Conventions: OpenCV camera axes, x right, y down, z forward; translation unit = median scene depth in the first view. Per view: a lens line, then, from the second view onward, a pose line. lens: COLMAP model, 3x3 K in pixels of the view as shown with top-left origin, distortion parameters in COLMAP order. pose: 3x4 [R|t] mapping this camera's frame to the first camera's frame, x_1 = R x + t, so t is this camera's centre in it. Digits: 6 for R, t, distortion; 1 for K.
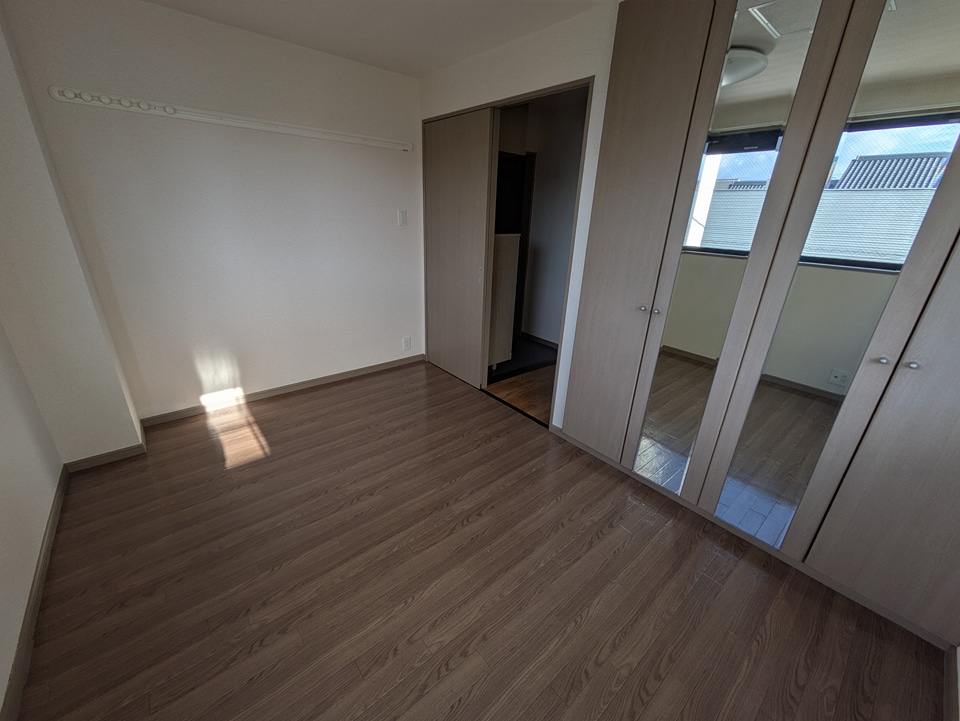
lens RADIAL K [[378.5, 0, 477.7], [0, 378.5, 361.6], [0, 0, 1]] dist [-0.001066, -0.000347]
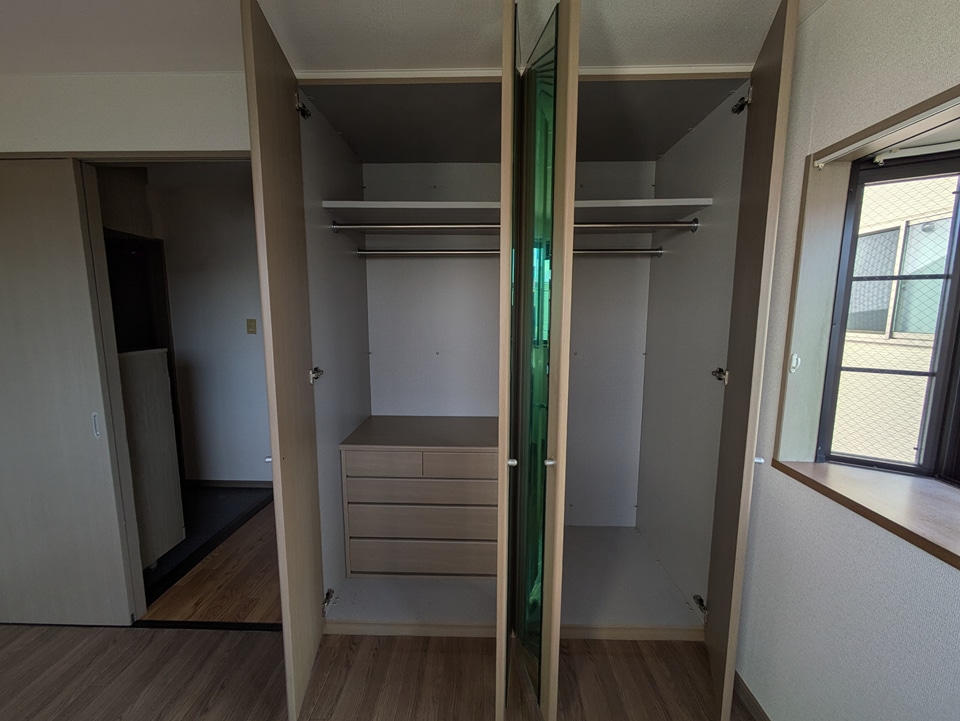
lens RADIAL K [[378.5, 0, 480.6], [0, 378.5, 361.9], [0, 0, 1]] dist [-0.001066, -0.000347]
pose [[0.658966, -0.123028, 0.742043, -0.019695], [0.293169, 0.950523, -0.102753, -0.083483], [-0.692687, 0.285255, 0.662430, 0.184597]]
